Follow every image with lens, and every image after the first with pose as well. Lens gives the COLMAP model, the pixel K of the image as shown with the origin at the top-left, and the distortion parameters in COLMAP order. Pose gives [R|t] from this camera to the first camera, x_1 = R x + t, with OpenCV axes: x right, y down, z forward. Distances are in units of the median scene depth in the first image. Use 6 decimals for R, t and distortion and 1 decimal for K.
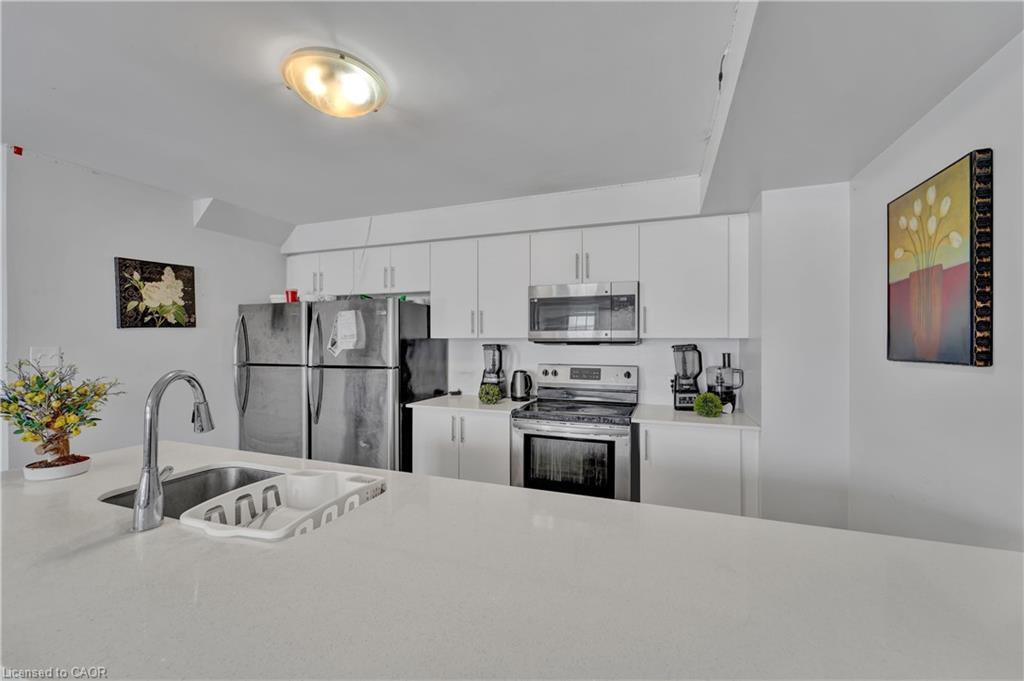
lens RADIAL K [[413.4, 0, 513.8], [0, 413.4, 344.2], [0, 0, 1]] dist [-0.002438, -0.000433]
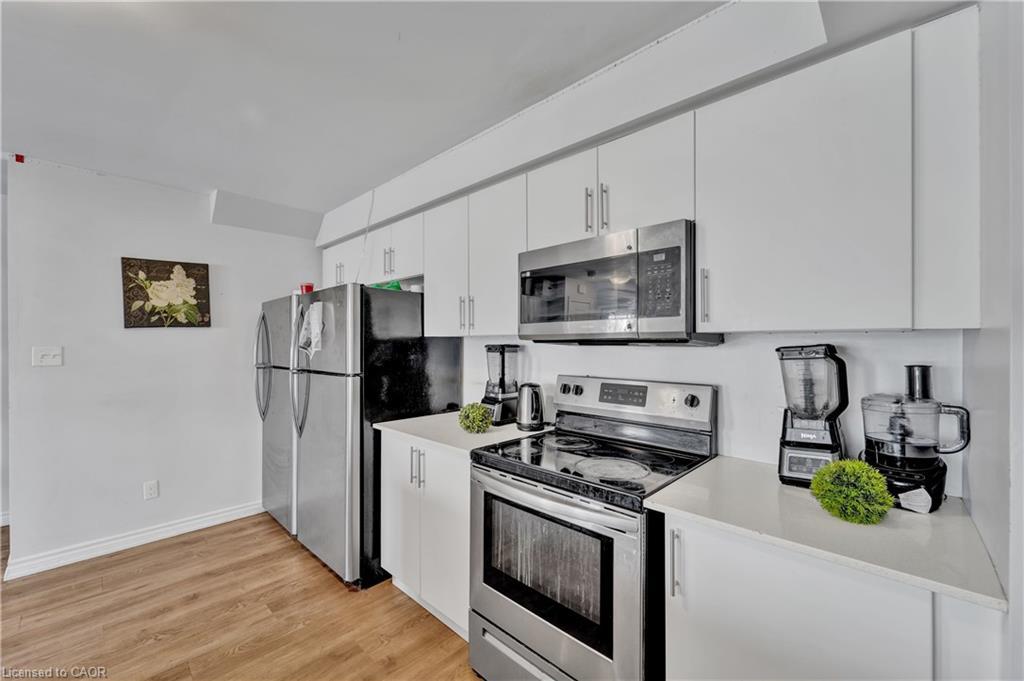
lens RADIAL K [[408.0, 0, 517.3], [0, 408.0, 342.6], [0, 0, 1]] dist [-0.003185, -0.000352]
pose [[0.919451, -0.000924, -0.393204, 0.287761], [-0.000889, 0.999990, -0.004428, 0.000037], [0.393204, 0.004421, 0.919441, 0.434905]]
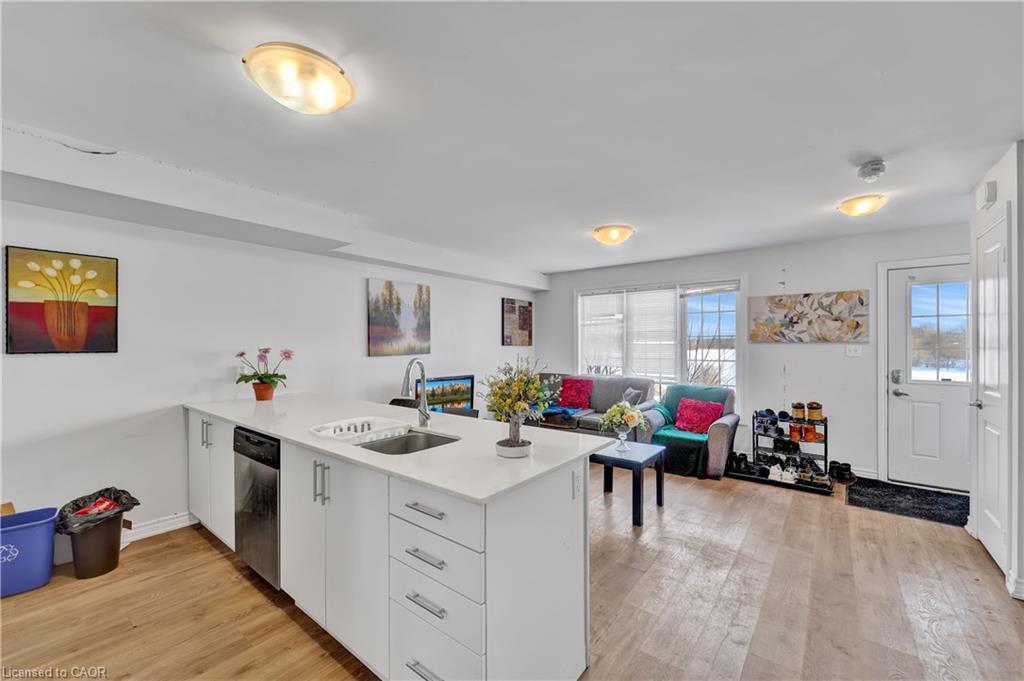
lens RADIAL K [[405.0, 0, 510.3], [0, 405.0, 344.0], [0, 0, 1]] dist [-0.000380, -0.000059]
pose [[-0.951172, -0.004720, 0.308624, -0.702033], [-0.004126, 0.999988, 0.002576, -0.003133], [-0.308633, 0.001177, -0.951180, 1.037805]]
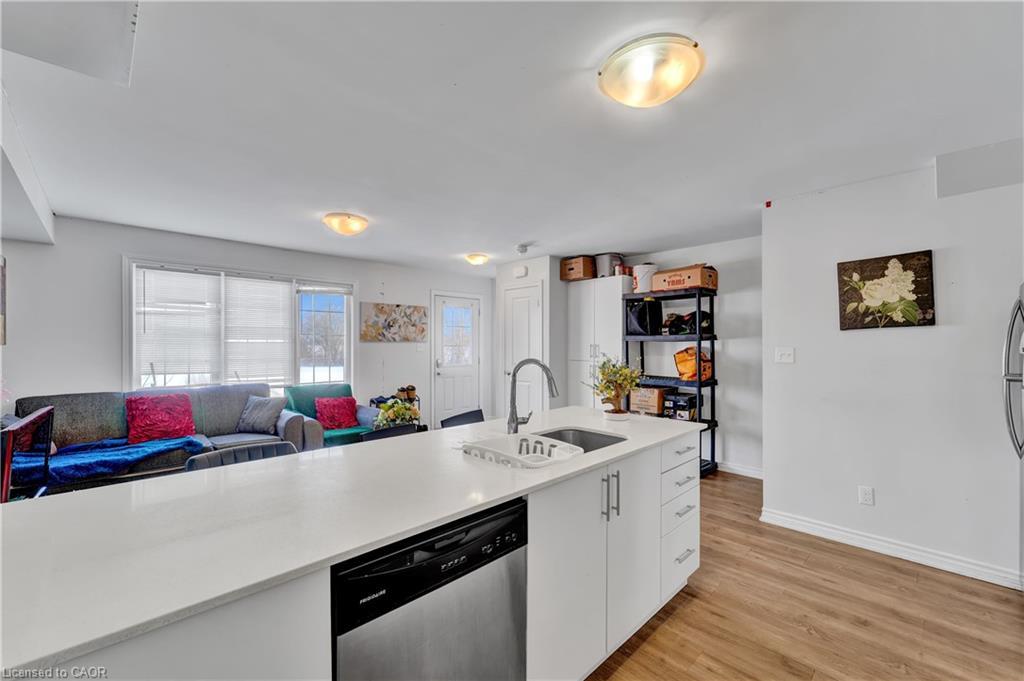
lens RADIAL K [[417.7, 0, 512.5], [0, 417.7, 343.3], [0, 0, 1]] dist [0.000524, -0.000173]
pose [[-0.432623, -0.004276, -0.901565, 0.335986], [-0.005316, 0.999983, -0.002192, 0.000775], [0.901559, 0.003844, -0.432638, 0.658810]]
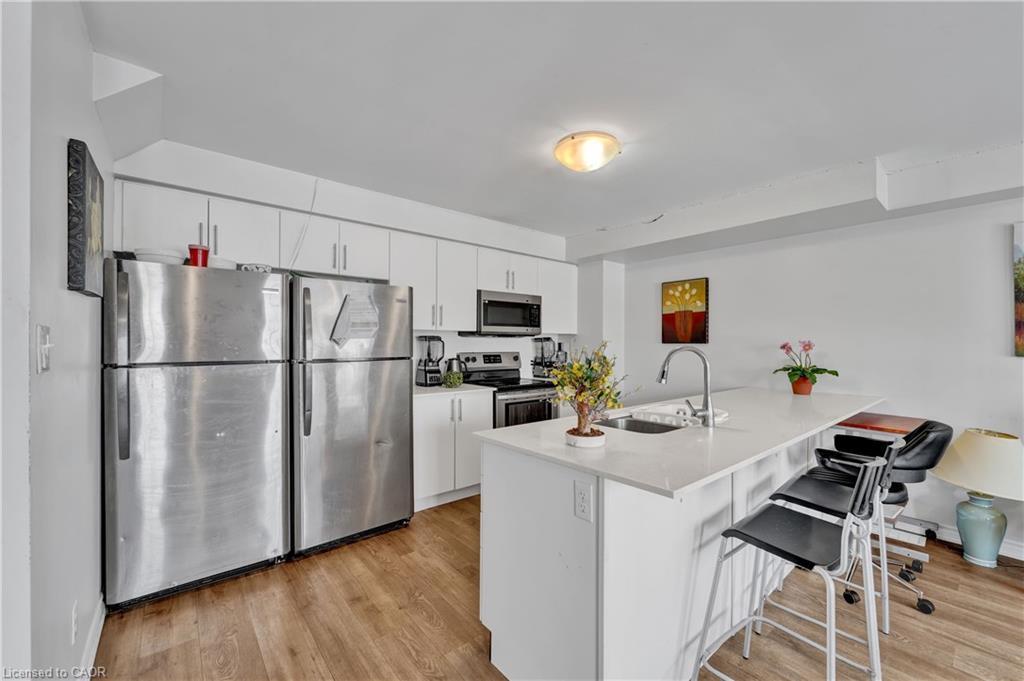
lens RADIAL K [[416.5, 0, 528.4], [0, 416.5, 343.4], [0, 0, 1]] dist [0.001507, 0.000127]
pose [[0.471171, -0.002266, 0.882039, -1.040854], [-0.000191, 0.999996, 0.002671, 0.019479], [-0.882042, -0.001427, 0.471169, 0.288082]]
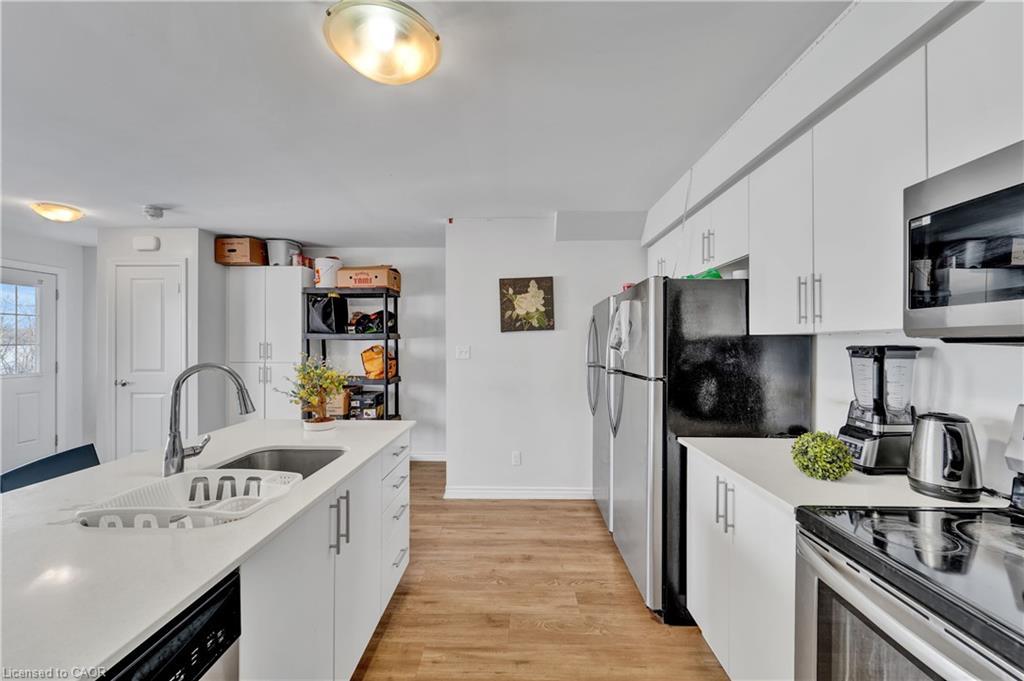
lens RADIAL K [[405.4, 0, 514.3], [0, 405.4, 343.6], [0, 0, 1]] dist [0.000401, -0.000171]
pose [[0.328040, -0.000206, -0.944664, 0.269833], [-0.004659, 0.999987, -0.001835, 0.000494], [0.944652, 0.005003, 0.328035, 0.569027]]
